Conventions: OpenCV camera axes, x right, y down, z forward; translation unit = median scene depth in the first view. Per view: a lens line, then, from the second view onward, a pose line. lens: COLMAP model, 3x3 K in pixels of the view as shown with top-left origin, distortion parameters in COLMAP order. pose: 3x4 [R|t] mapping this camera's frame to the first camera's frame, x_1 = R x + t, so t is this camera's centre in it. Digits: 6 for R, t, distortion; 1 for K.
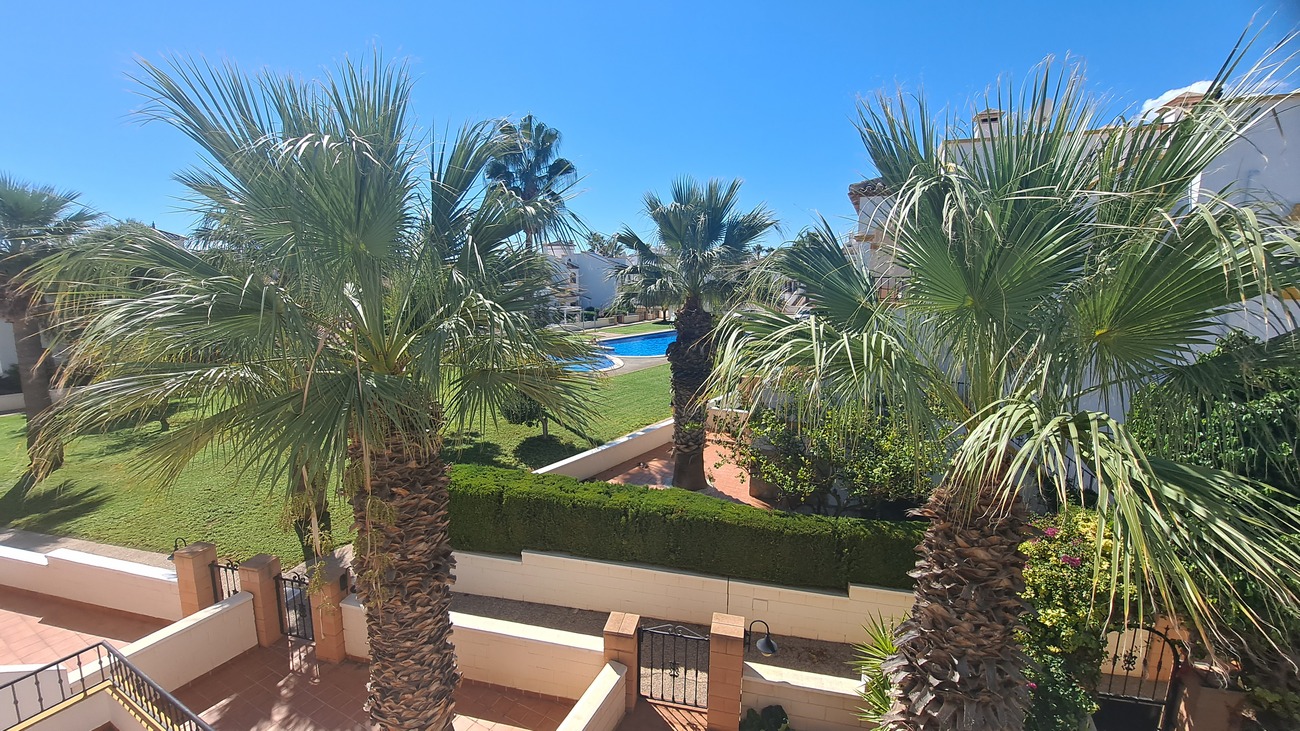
lens RADIAL K [[519.0, 0, 639.4], [0, 519.0, 356.1], [0, 0, 1]] dist [-0.012643, -0.004493]
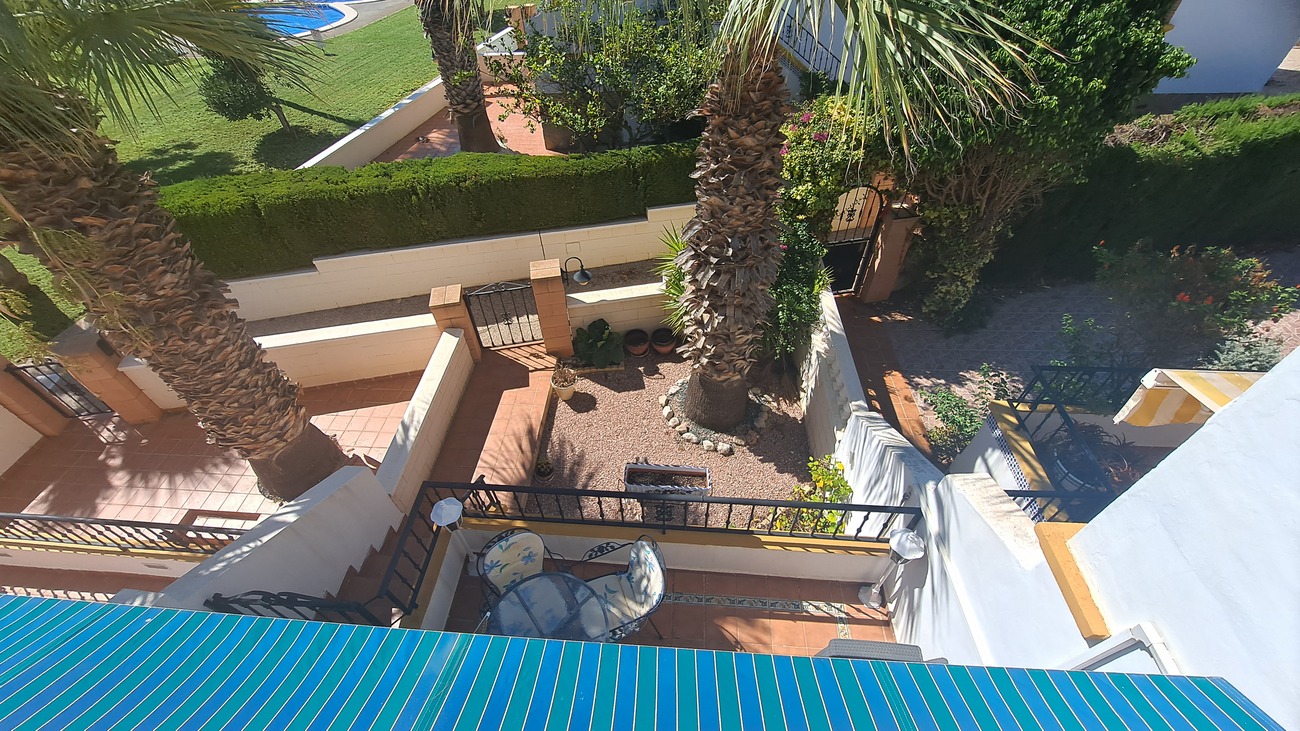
lens RADIAL K [[519.0, 0, 639.4], [0, 519.0, 356.1], [0, 0, 1]] dist [-0.012643, -0.004493]
pose [[0.917292, -0.305432, 0.255513, 0.018480], [0.099016, 0.796434, 0.596564, 0.038140], [-0.385709, -0.521924, 0.760805, 0.012014]]
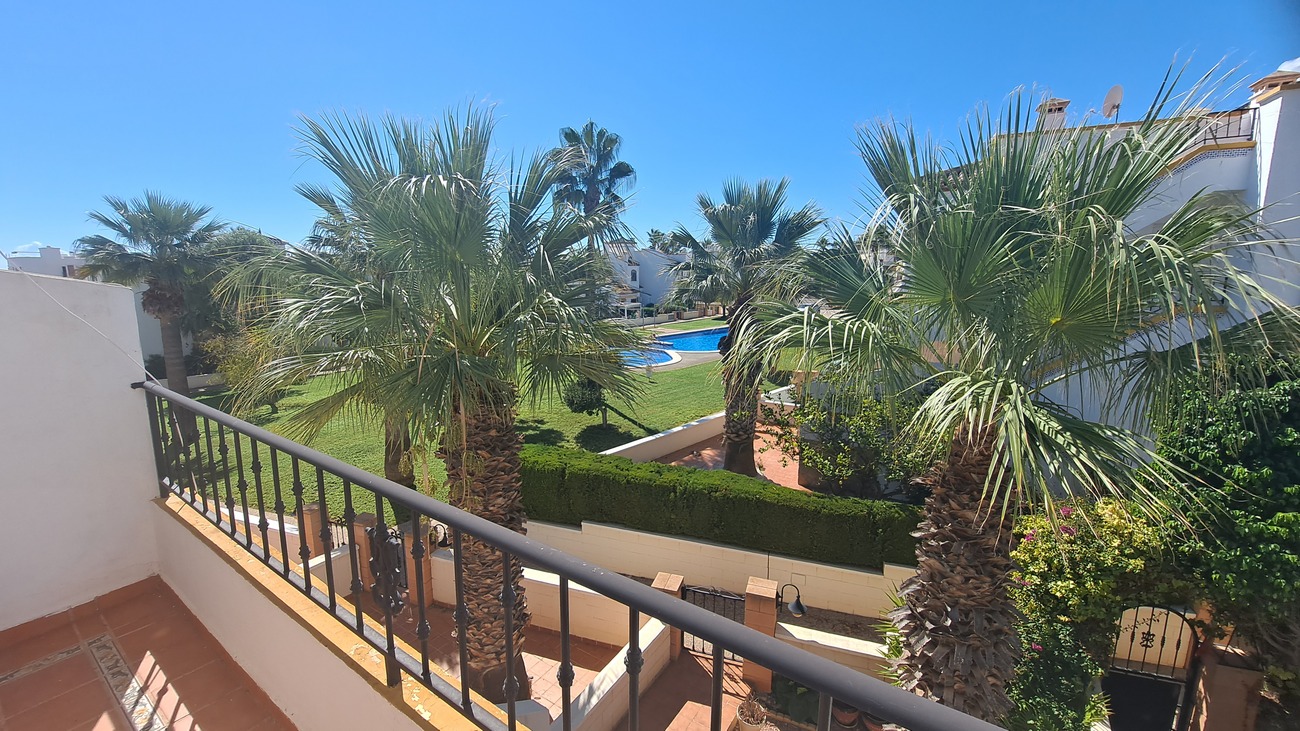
lens RADIAL K [[519.0, 0, 639.4], [0, 519.0, 356.1], [0, 0, 1]] dist [-0.012643, -0.004493]
pose [[0.993127, 0.007091, -0.116826, 0.031700], [-0.006253, 0.999952, 0.007541, 0.012783], [0.116874, -0.006759, 0.993124, -0.122167]]
